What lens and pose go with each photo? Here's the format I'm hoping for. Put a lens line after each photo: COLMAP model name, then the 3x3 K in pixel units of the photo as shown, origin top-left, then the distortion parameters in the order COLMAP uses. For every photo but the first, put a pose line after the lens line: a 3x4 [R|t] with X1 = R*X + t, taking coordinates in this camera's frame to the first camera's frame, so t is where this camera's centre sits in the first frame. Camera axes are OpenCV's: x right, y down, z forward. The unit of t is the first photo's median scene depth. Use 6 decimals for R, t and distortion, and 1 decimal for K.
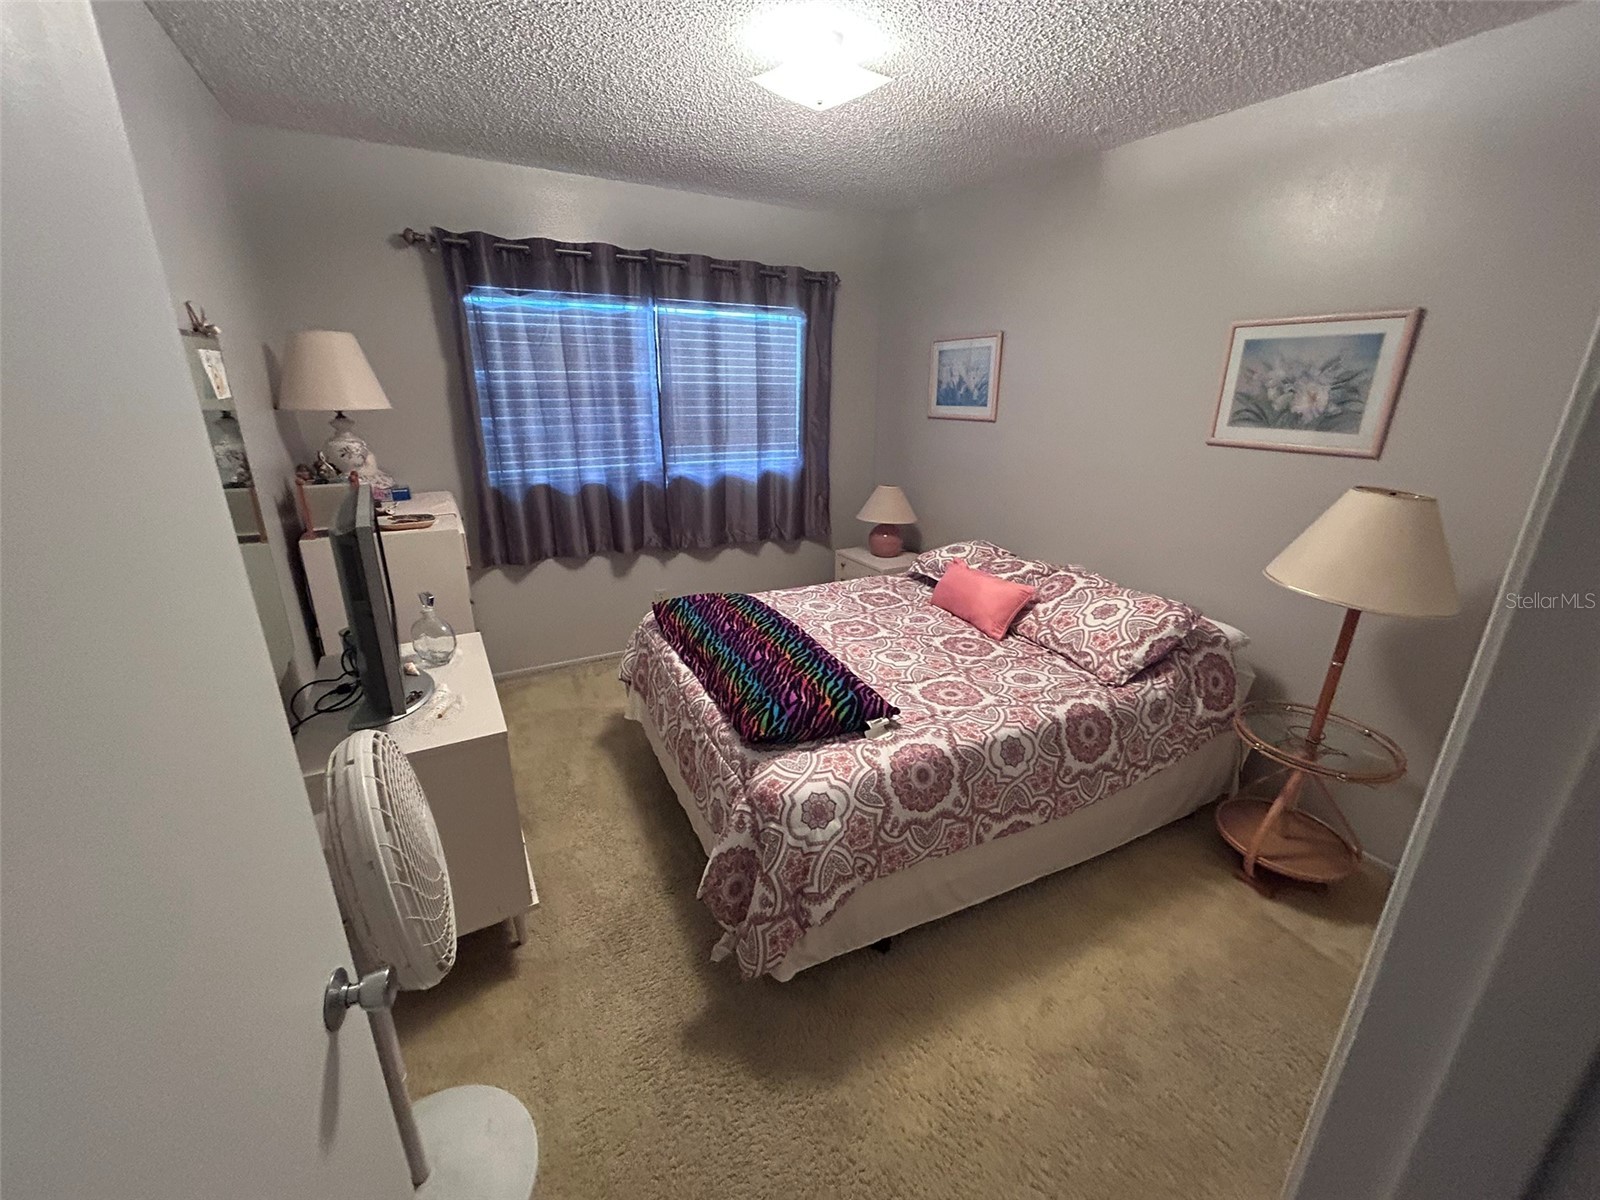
lens RADIAL K [[645.5, 0, 801.4], [0, 645.5, 595.0], [0, 0, 1]] dist [-0.002375, 0.001790]
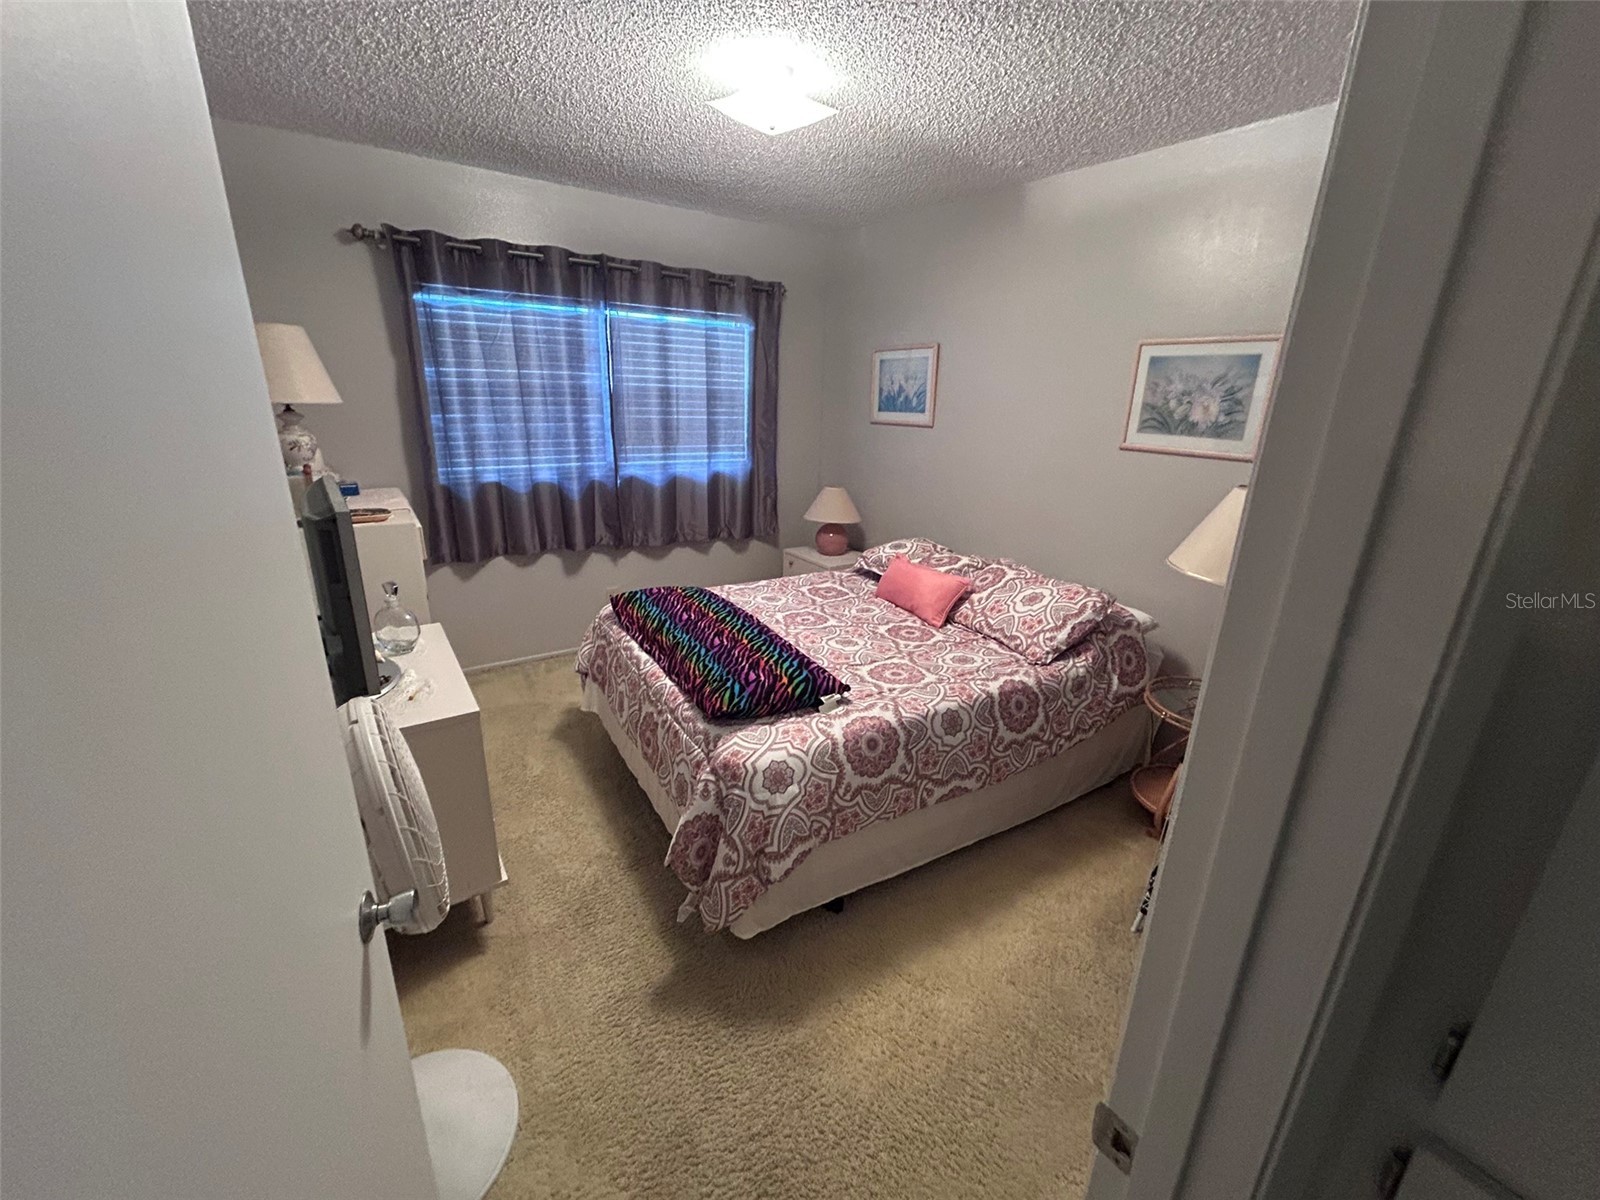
lens RADIAL K [[645.5, 0, 801.4], [0, 645.5, 594.4], [0, 0, 1]] dist [-0.002375, 0.001790]
pose [[0.995962, -0.007133, 0.089497, -0.020426], [0.008162, 0.999905, -0.011137, 0.026963], [-0.089409, 0.011822, 0.995925, -0.061354]]
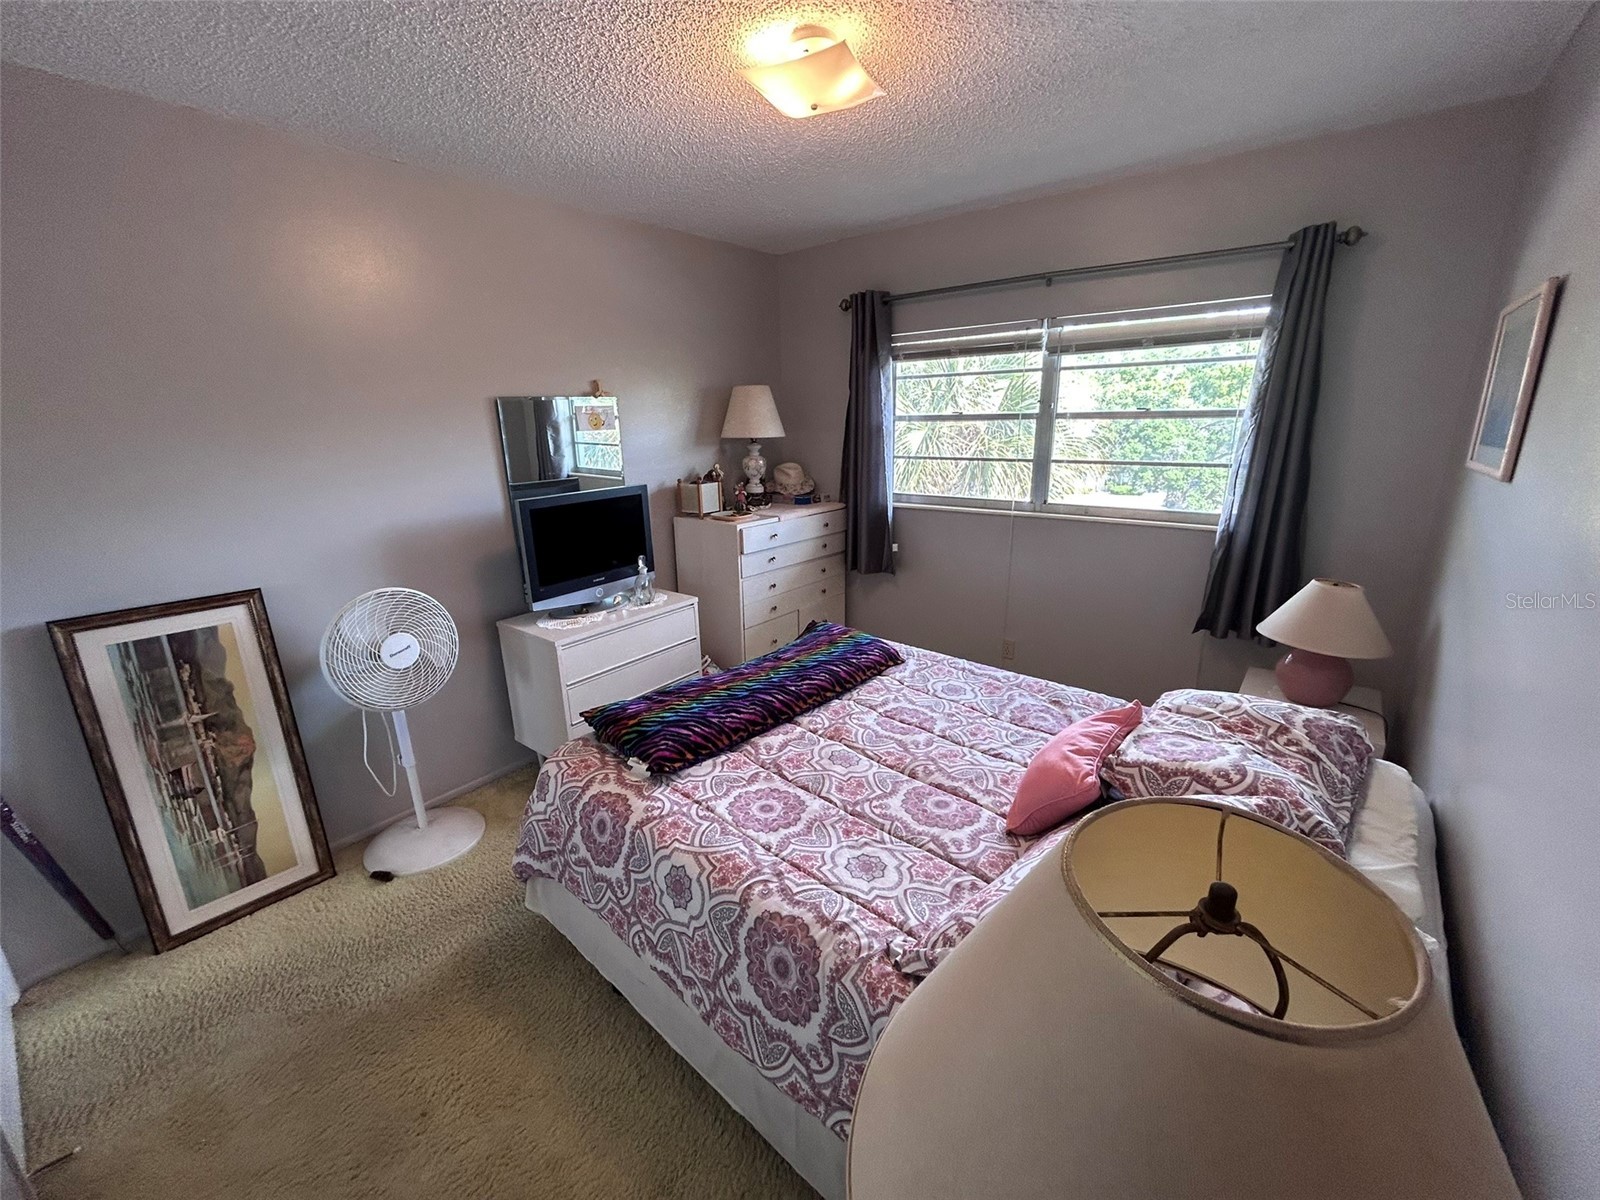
lens RADIAL K [[645.5, 0, 804.1], [0, 645.5, 601.2], [0, 0, 1]] dist [-0.002375, 0.001790]
pose [[0.378639, 0.242092, -0.893322, 0.791911], [-0.269907, 0.952115, 0.143624, -0.187234], [0.885315, 0.186732, 0.425851, 0.591123]]
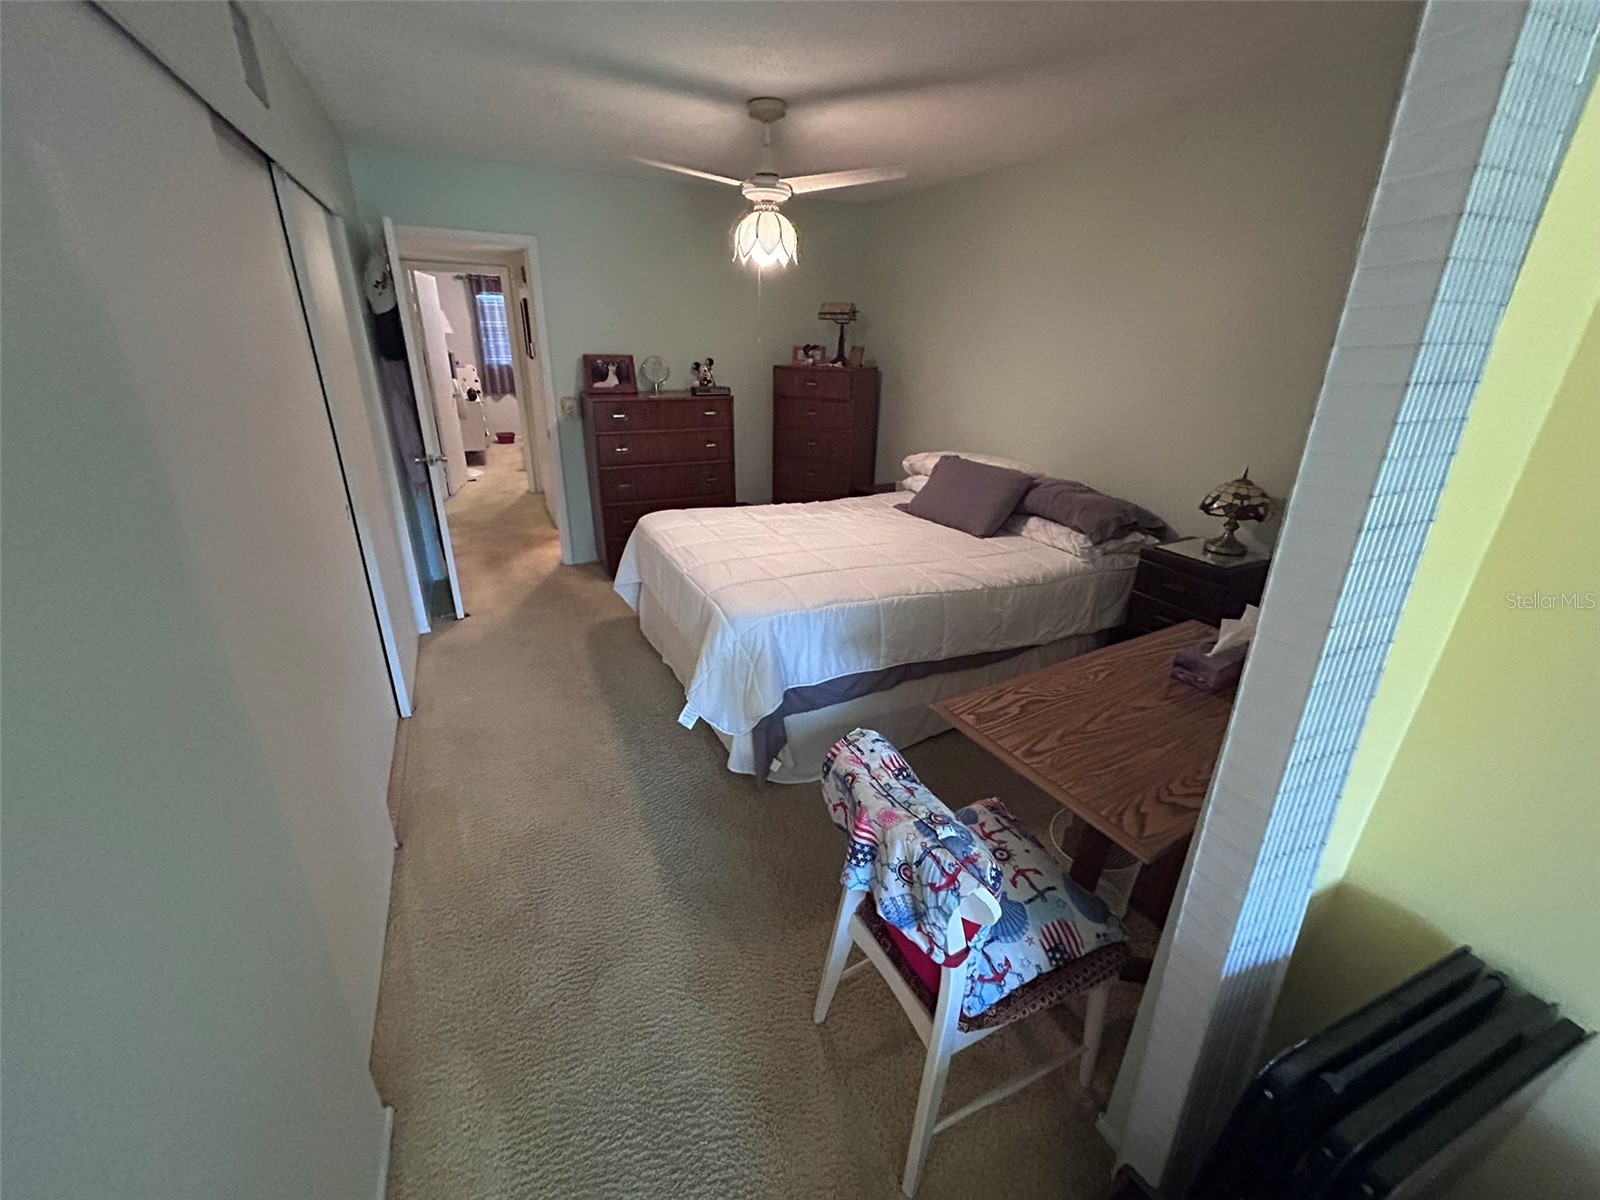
lens RADIAL K [[645.5, 0, 794.1], [0, 645.5, 605.3], [0, 0, 1]] dist [-0.002375, 0.001790]
pose [[0.998486, 0.036740, -0.040938, 1.408421], [-0.033515, 0.996479, 0.076853, 0.861108], [0.043617, -0.075365, 0.996202, -2.537604]]
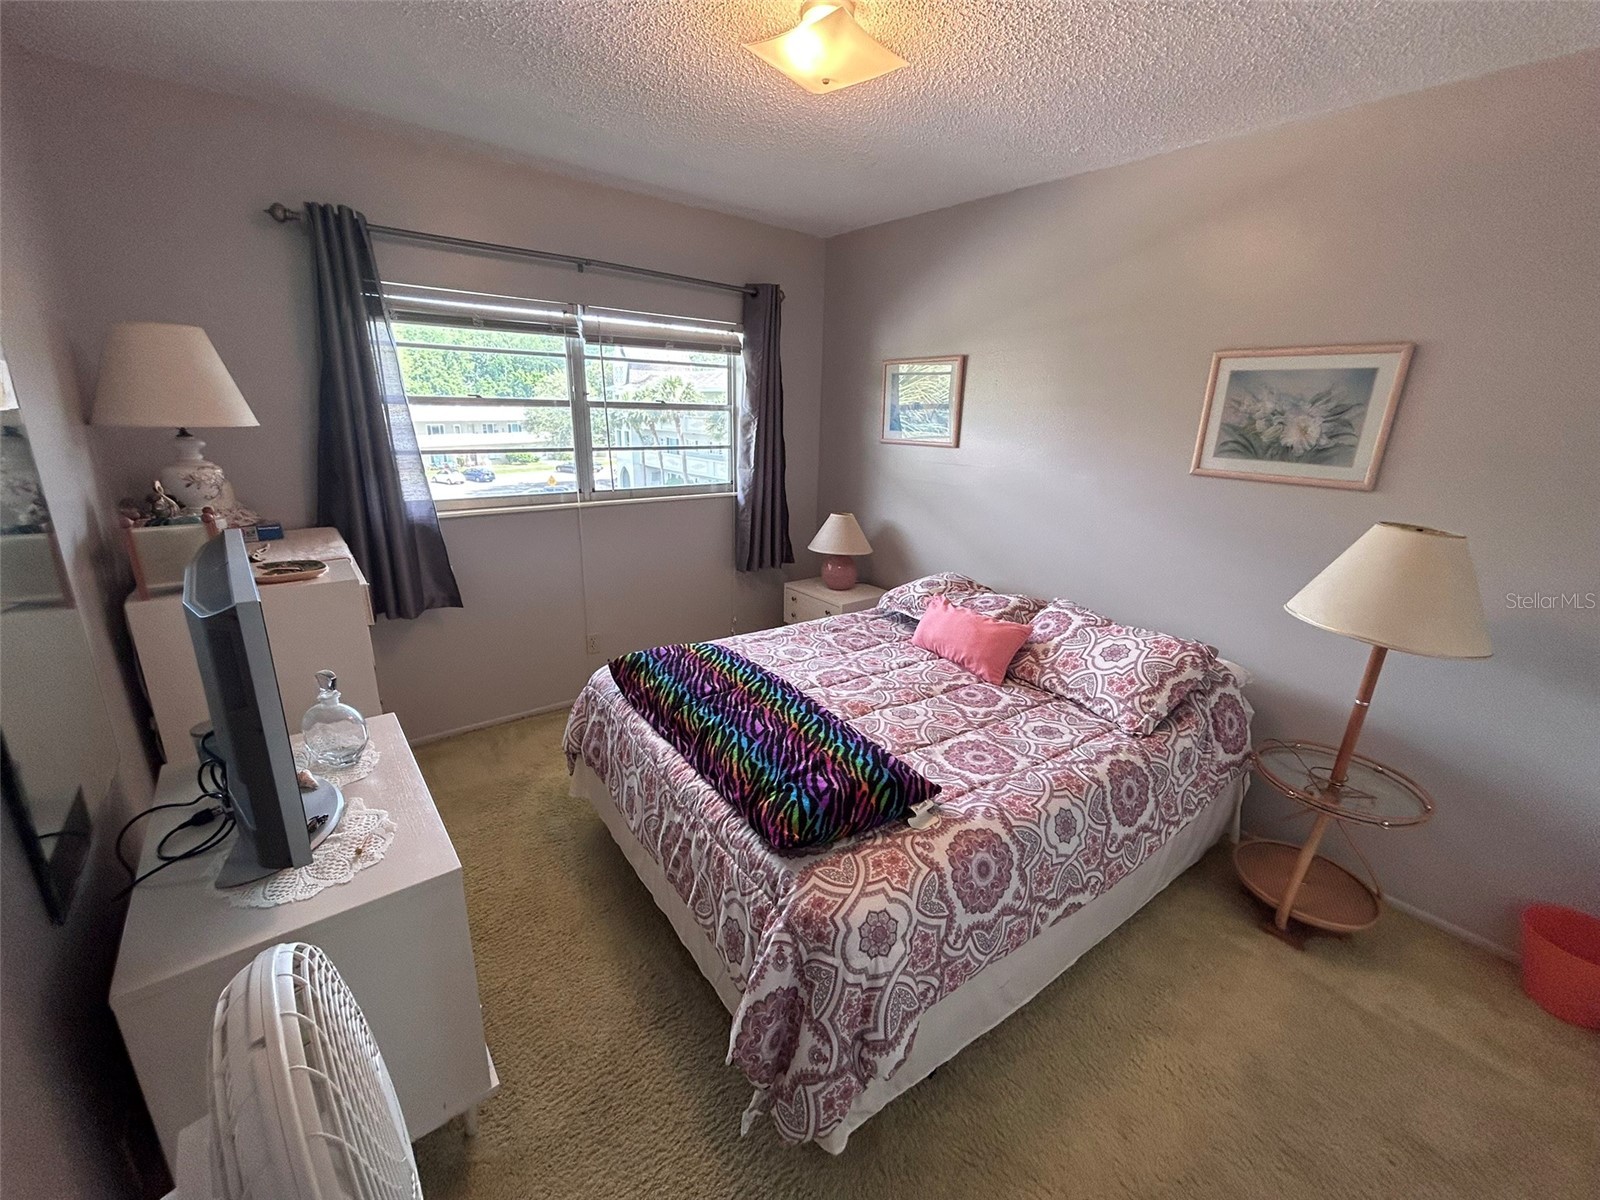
lens RADIAL K [[645.5, 0, 800.8], [0, 645.5, 596.5], [0, 0, 1]] dist [-0.002375, 0.001790]
pose [[0.987054, -0.025867, 0.158287, -0.127280], [0.030392, 0.999194, -0.026232, -0.045741], [-0.157481, 0.030703, 0.987045, 0.144214]]
